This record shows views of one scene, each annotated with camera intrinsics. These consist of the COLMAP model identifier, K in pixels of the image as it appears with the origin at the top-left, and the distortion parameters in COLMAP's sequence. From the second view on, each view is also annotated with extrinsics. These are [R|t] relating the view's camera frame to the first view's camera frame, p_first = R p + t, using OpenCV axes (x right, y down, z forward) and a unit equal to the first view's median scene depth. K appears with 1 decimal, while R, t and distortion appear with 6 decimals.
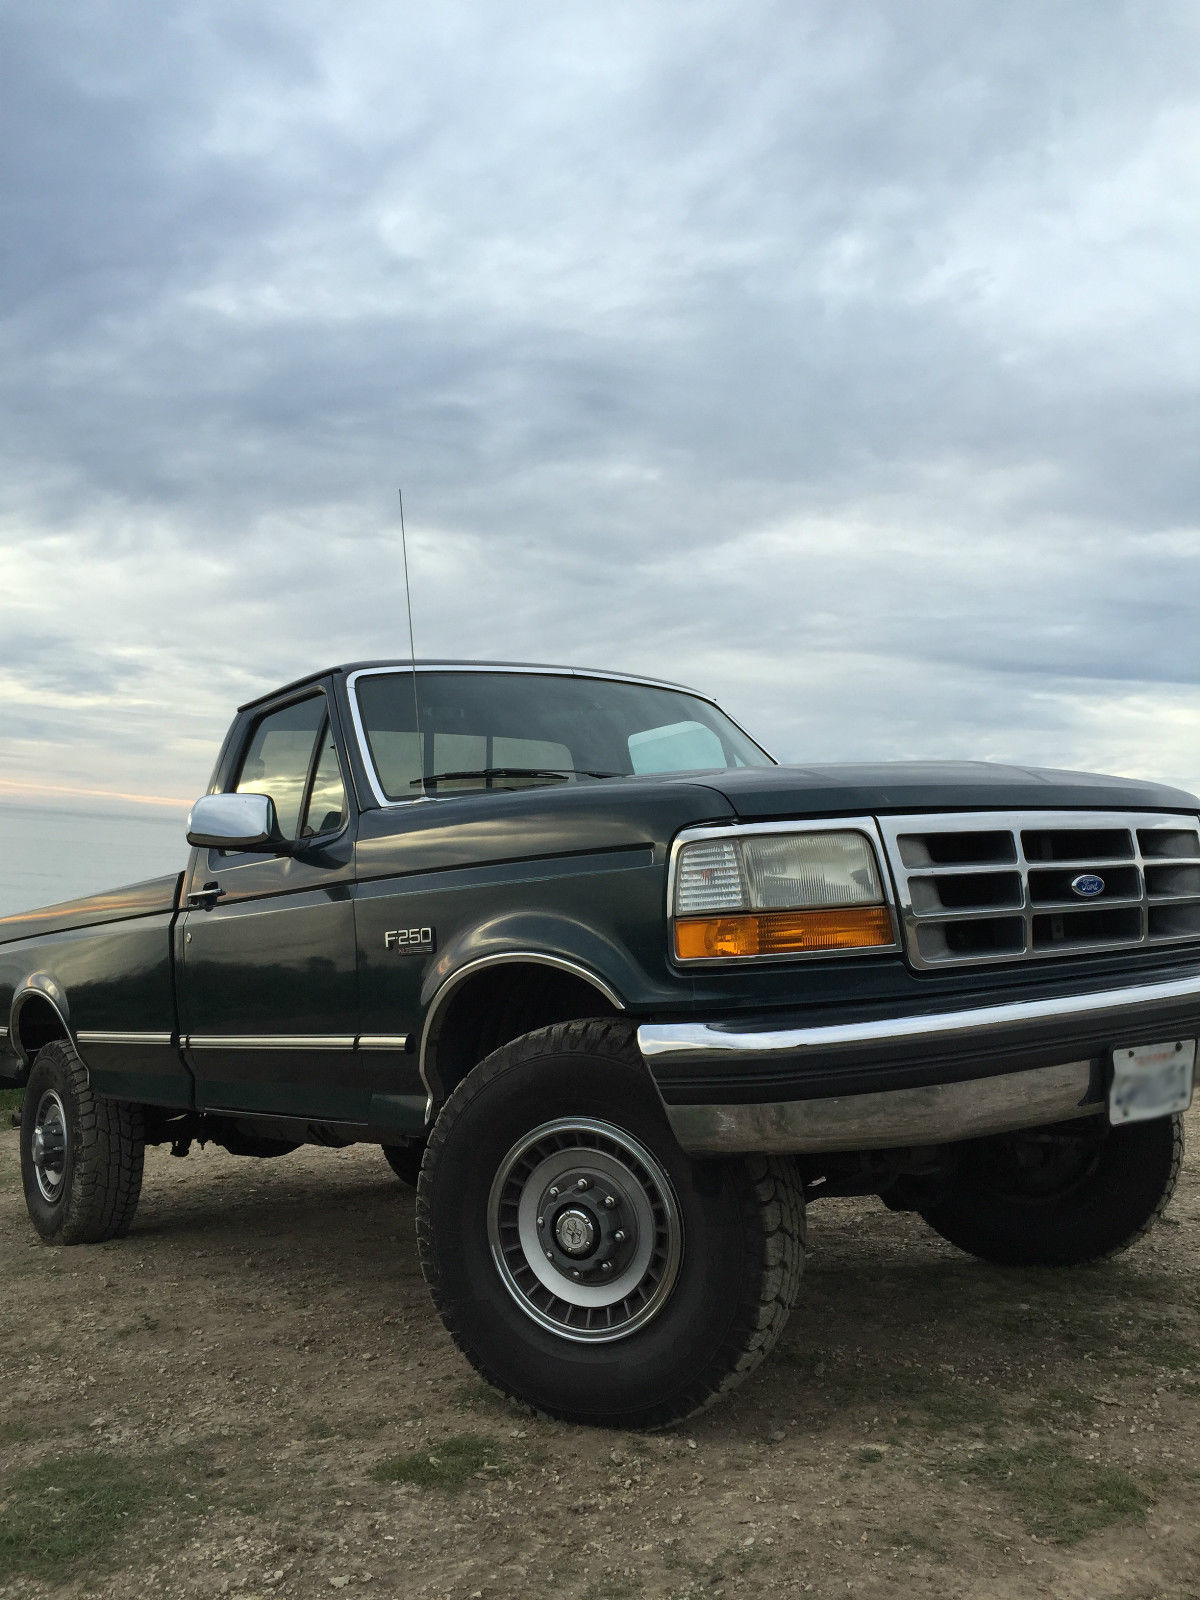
lens RADIAL K [[1408.6, 0, 600.0], [0, 1408.6, 800.0], [0, 0, 1]] dist [0.011076, -0.013976]
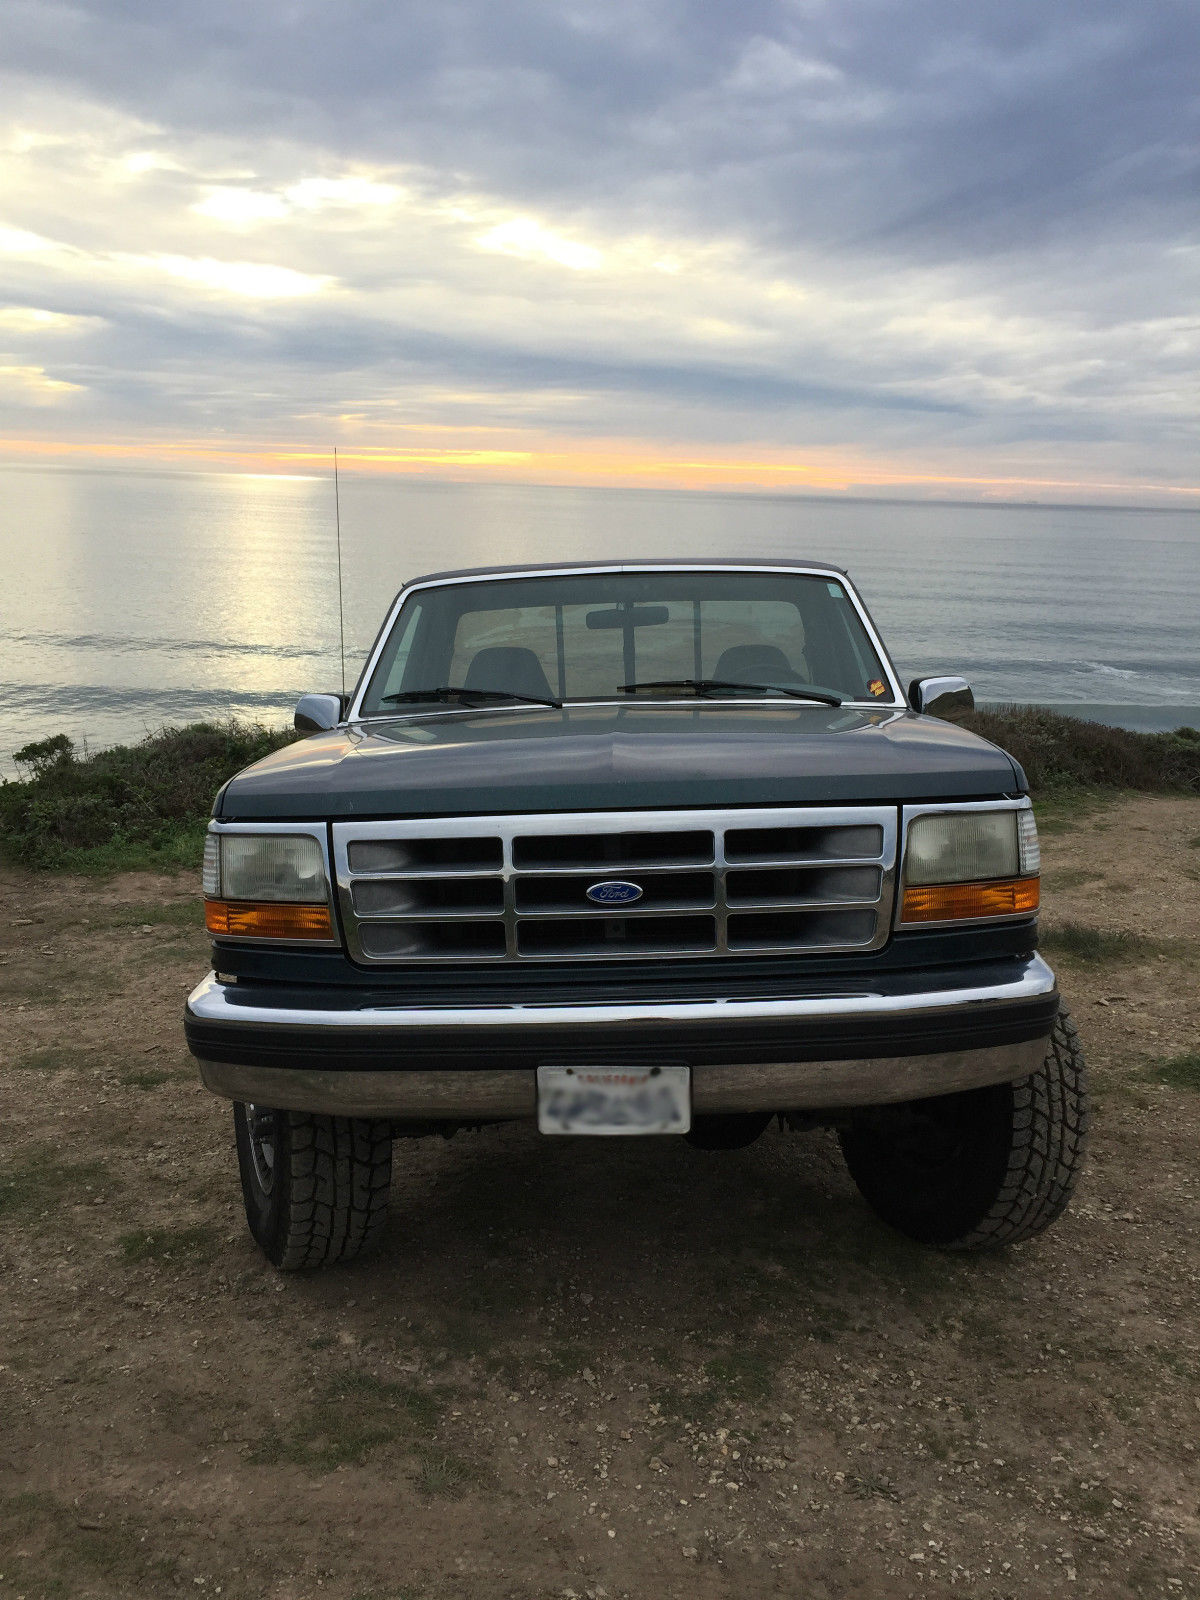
lens RADIAL K [[1390.5, 0, 602.4], [0, 1390.5, 805.2], [0, 0, 1]] dist [0.009603, -0.008513]
pose [[0.763442, 0.095956, -0.638708, 0.986735], [0.040939, 0.979724, 0.196123, -0.193937], [0.644577, -0.175877, 0.744035, 0.309101]]
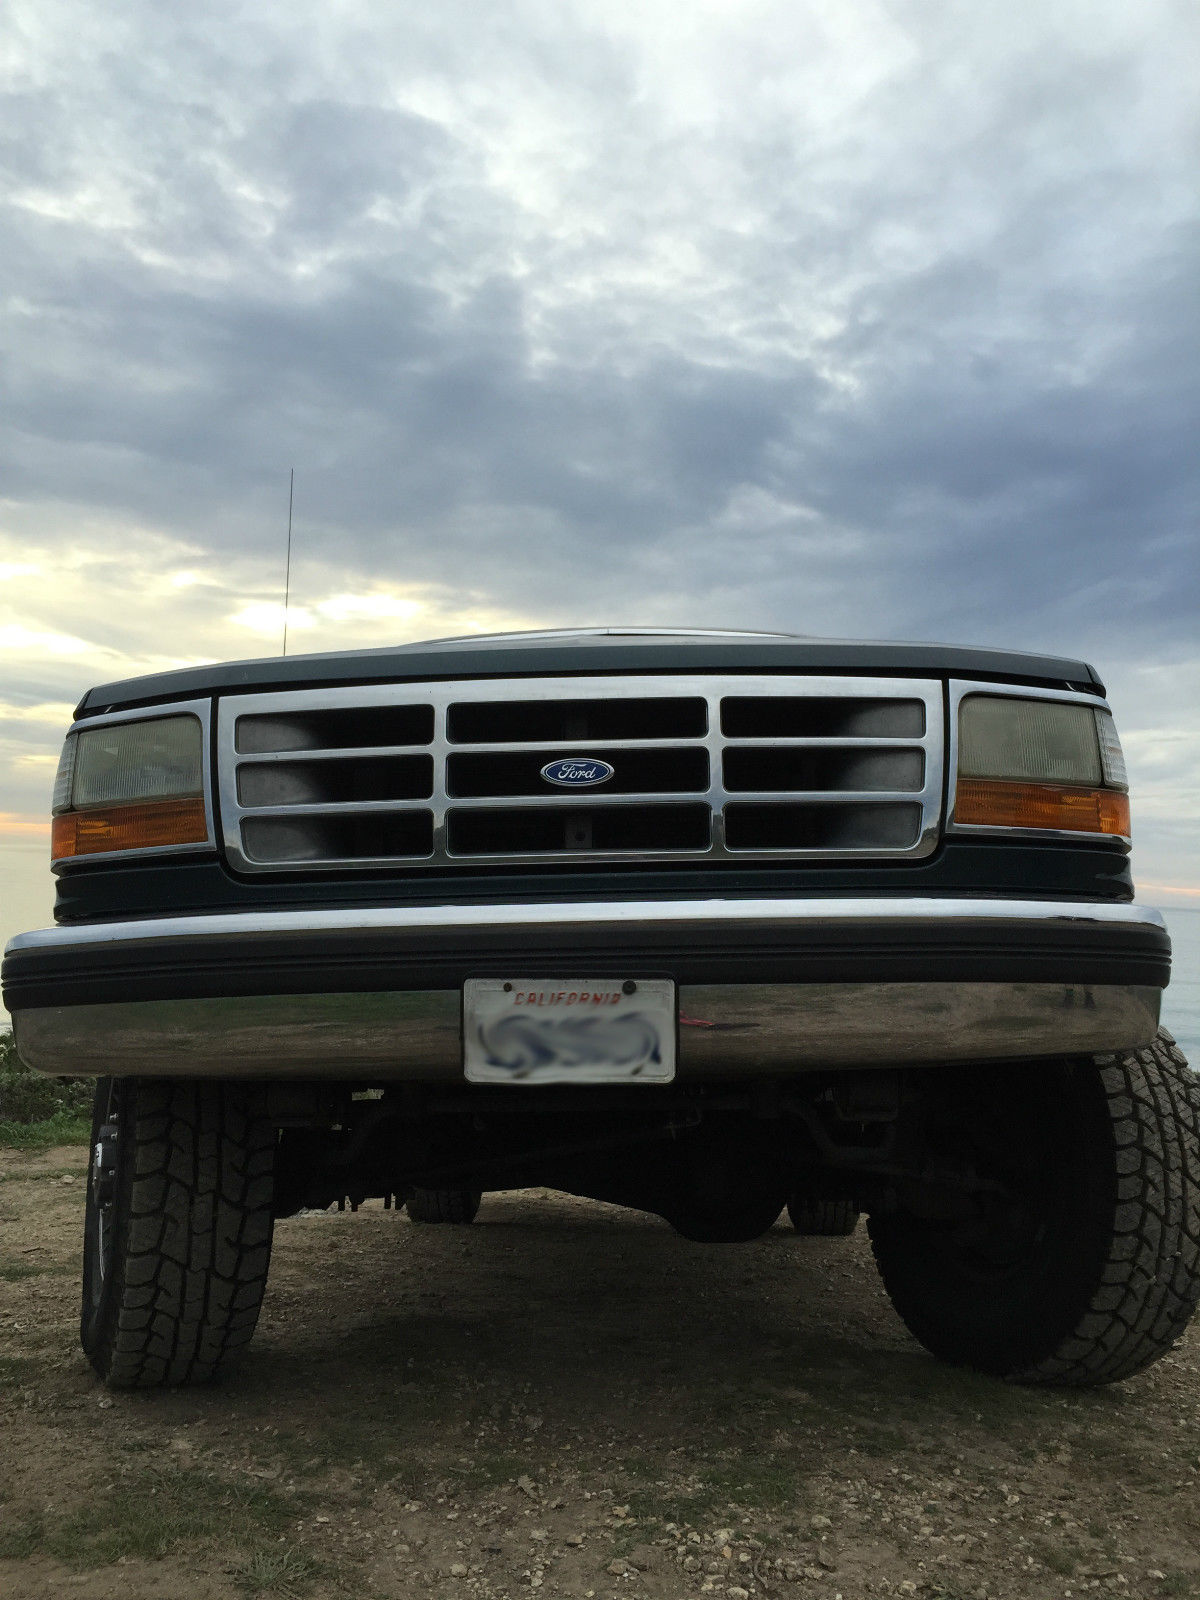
lens RADIAL K [[1408.6, 0, 600.0], [0, 1408.6, 800.0], [0, 0, 1]] dist [0.011076, -0.013976]
pose [[0.760612, -0.073717, -0.645008, 0.868978], [0.025160, 0.996133, -0.084176, 0.143404], [0.648719, 0.047797, 0.759526, 0.467789]]
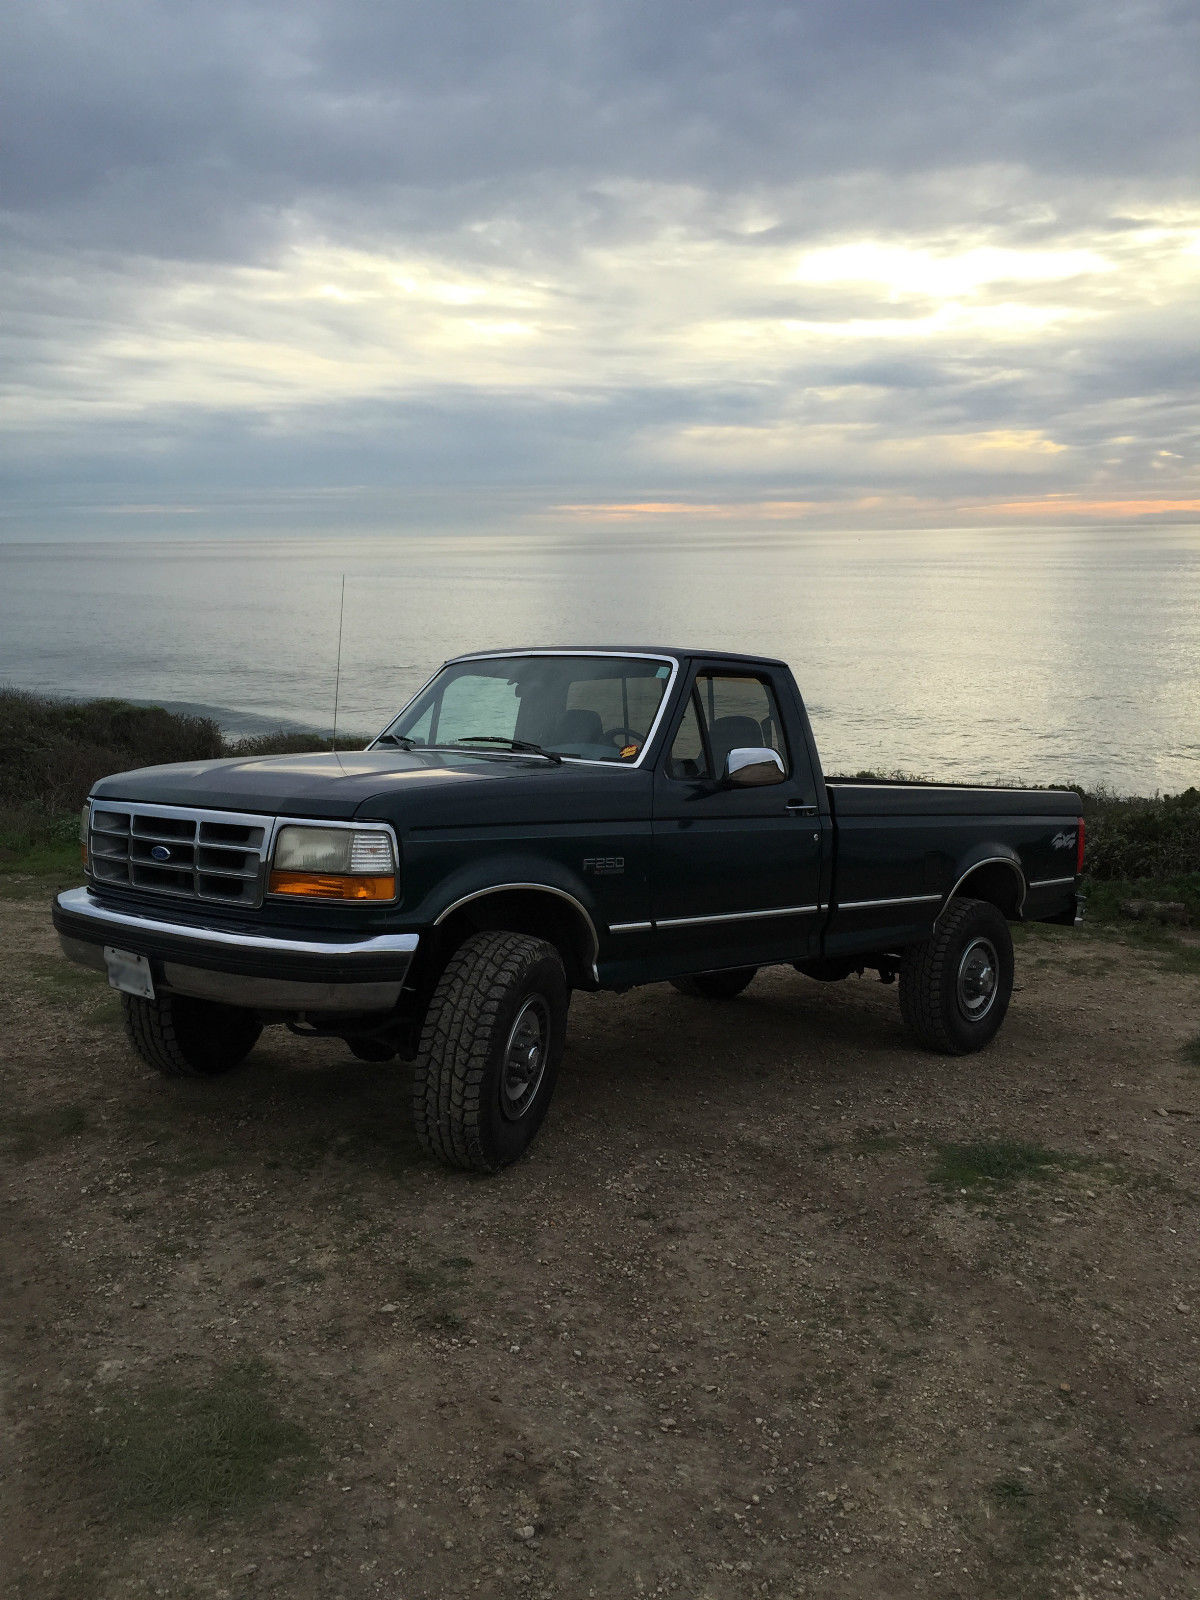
lens RADIAL K [[1380.9, 0, 593.4], [0, 1380.9, 847.8], [0, 0, 1]] dist [0.063800, -0.008149]
pose [[0.137409, 0.141890, -0.980299, 2.072842], [0.057498, 0.986875, 0.150901, -0.165236], [0.988844, -0.077100, 0.127447, 1.349391]]
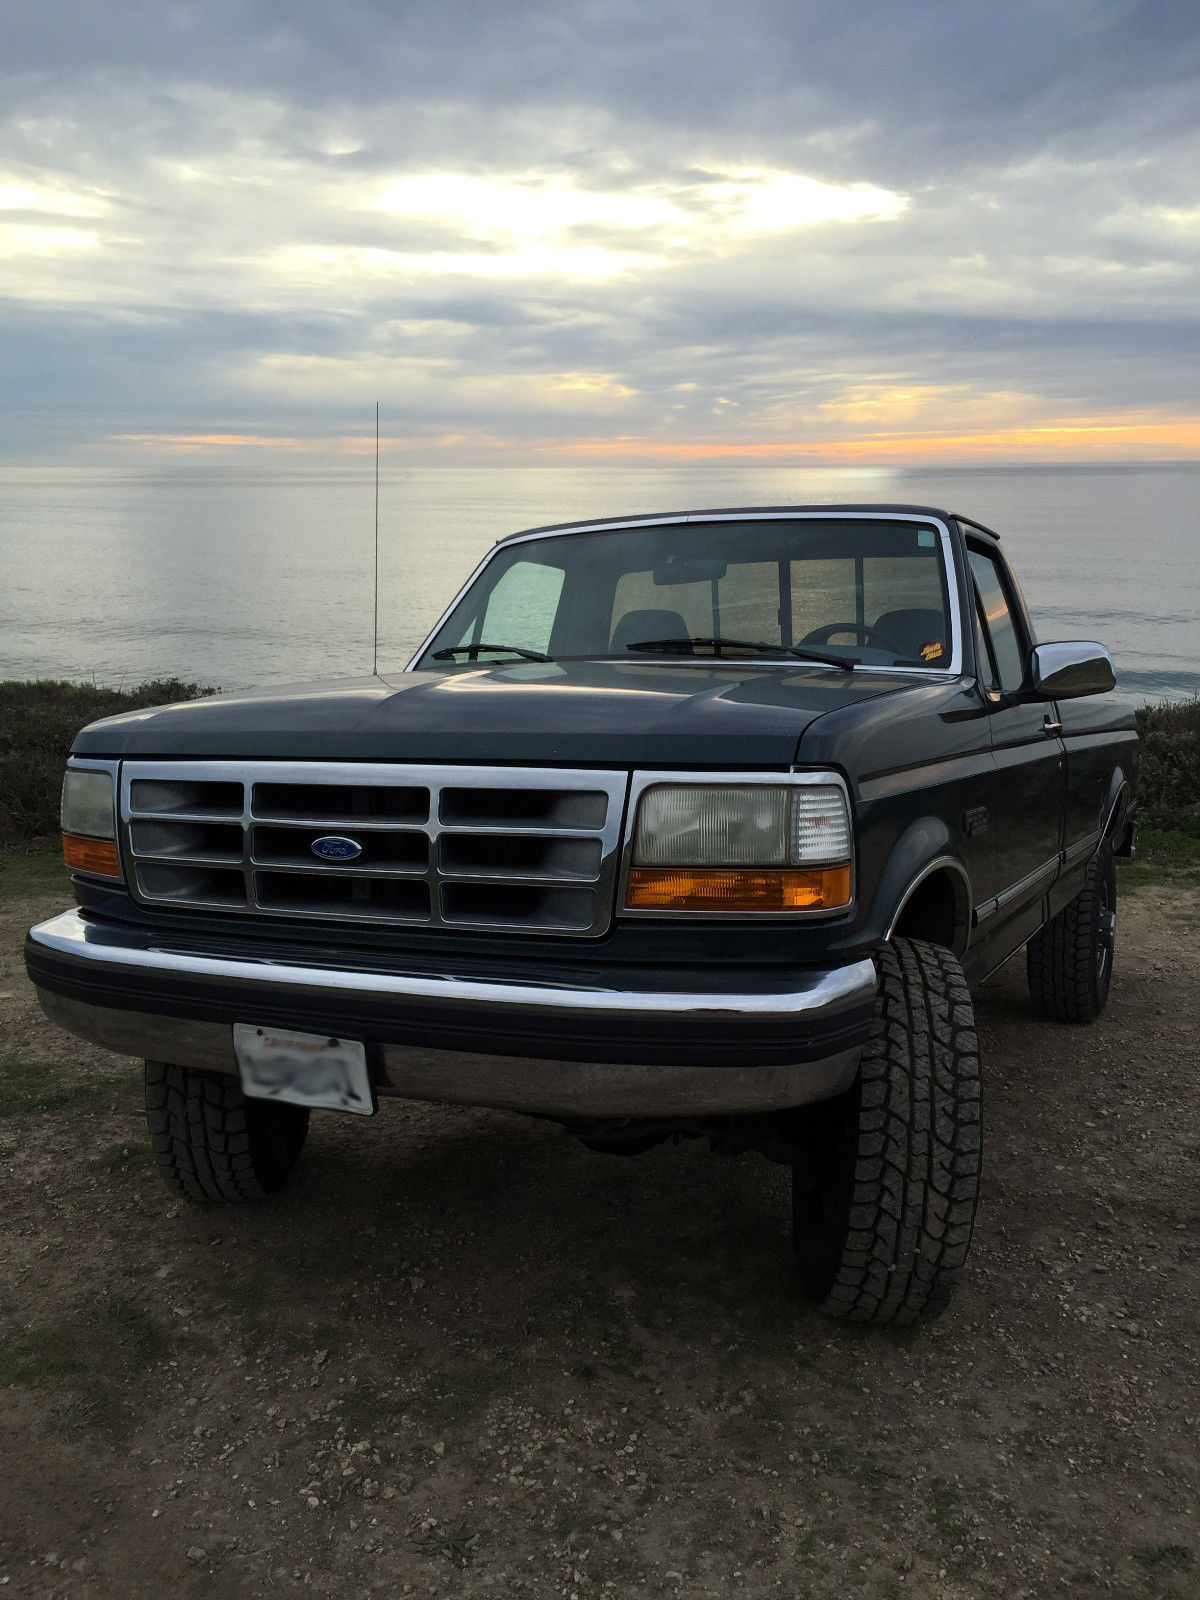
lens RADIAL K [[1390.5, 0, 602.4], [0, 1390.5, 805.2], [0, 0, 1]] dist [0.009603, -0.008513]
pose [[0.429450, 0.137057, -0.892630, 1.266547], [0.063591, 0.981374, 0.181277, -0.122478], [0.900849, -0.134613, 0.412735, 0.826326]]
